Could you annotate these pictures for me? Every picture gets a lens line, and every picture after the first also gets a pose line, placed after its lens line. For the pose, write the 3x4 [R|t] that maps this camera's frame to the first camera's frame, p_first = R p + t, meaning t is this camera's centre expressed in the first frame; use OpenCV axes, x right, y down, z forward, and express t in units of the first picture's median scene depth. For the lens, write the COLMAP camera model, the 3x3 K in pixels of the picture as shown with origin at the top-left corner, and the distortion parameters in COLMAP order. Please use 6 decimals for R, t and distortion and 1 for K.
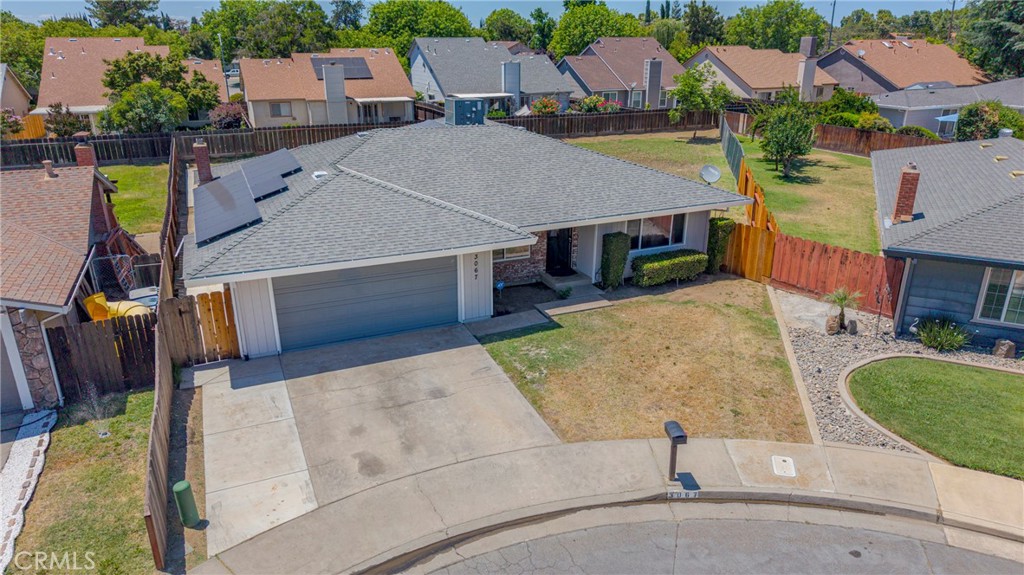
lens RADIAL K [[686.5, 0, 512.0], [0, 686.5, 287.5], [0, 0, 1]] dist [0.045096, -0.056237]
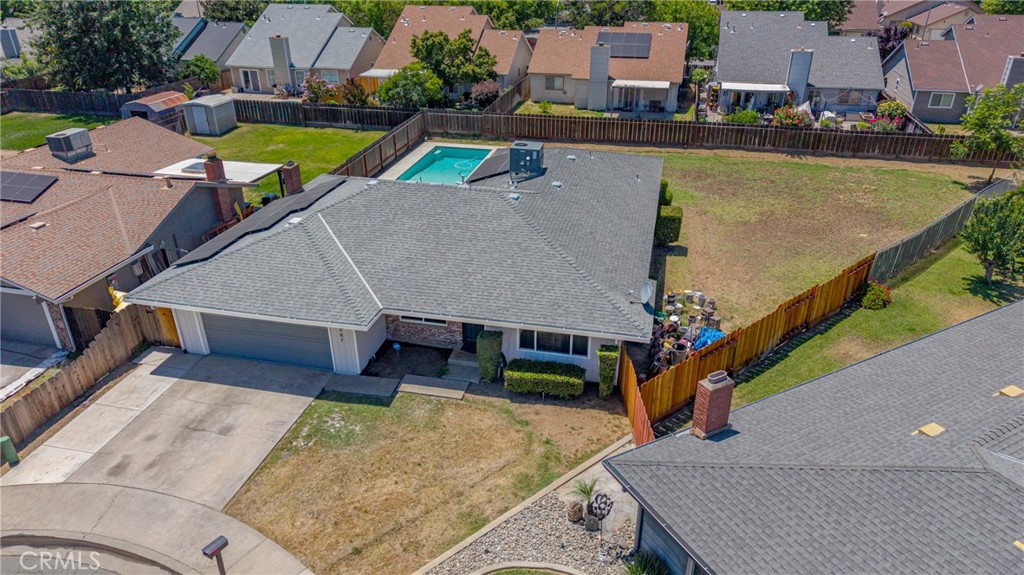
lens RADIAL K [[686.5, 0, 512.0], [0, 686.5, 287.5], [0, 0, 1]] dist [0.045096, -0.056237]
pose [[0.800550, 0.268201, -0.535899, 0.783713], [-0.203241, 0.962771, 0.178227, -0.369489], [0.563749, -0.033763, 0.825256, 0.188937]]
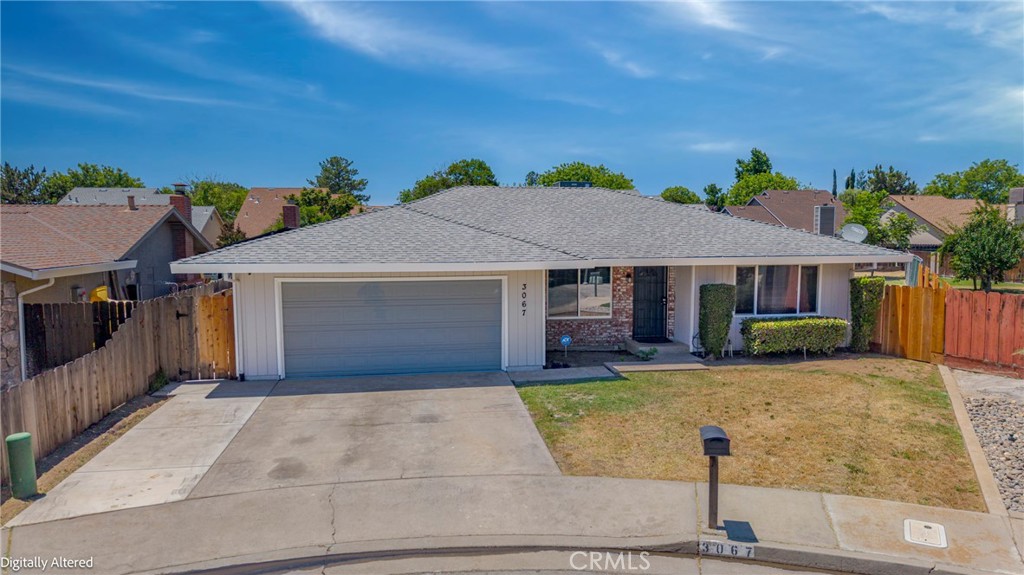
lens RADIAL K [[688.0, 0, 512.0], [0, 688.0, 287.5], [0, 0, 1]] dist [0.008686, -0.000781]
pose [[0.965411, 0.017385, -0.260153, 0.143590], [-0.086429, 0.962699, -0.256398, 0.164371], [0.245992, 0.270015, 0.930903, 0.226895]]
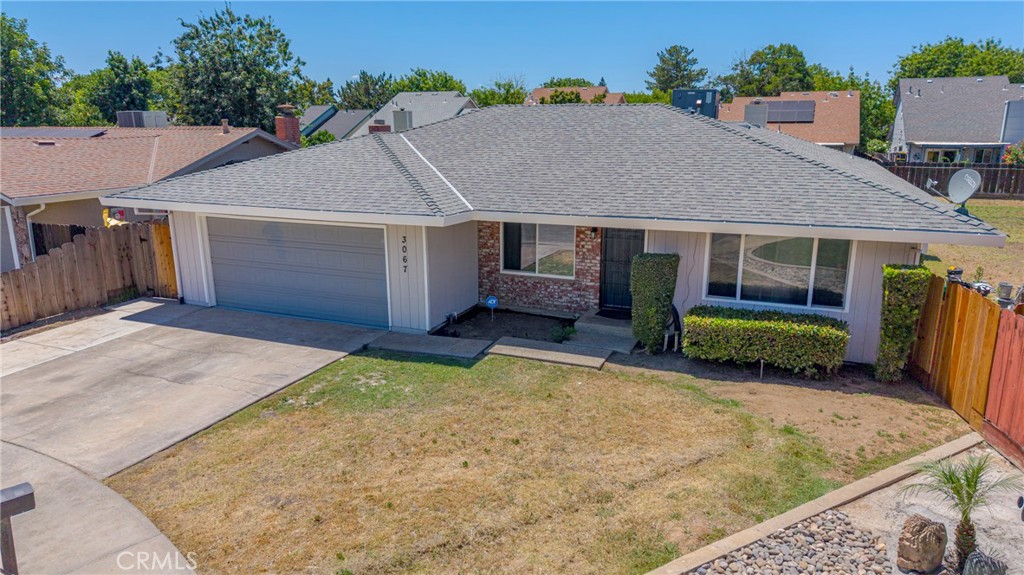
lens RADIAL K [[686.5, 0, 512.0], [0, 686.5, 287.5], [0, 0, 1]] dist [0.045096, -0.056237]
pose [[0.687554, 0.167989, -0.706435, 0.528285], [-0.248810, 0.968480, -0.011857, -0.015805], [0.682176, 0.183921, 0.707679, 0.567115]]
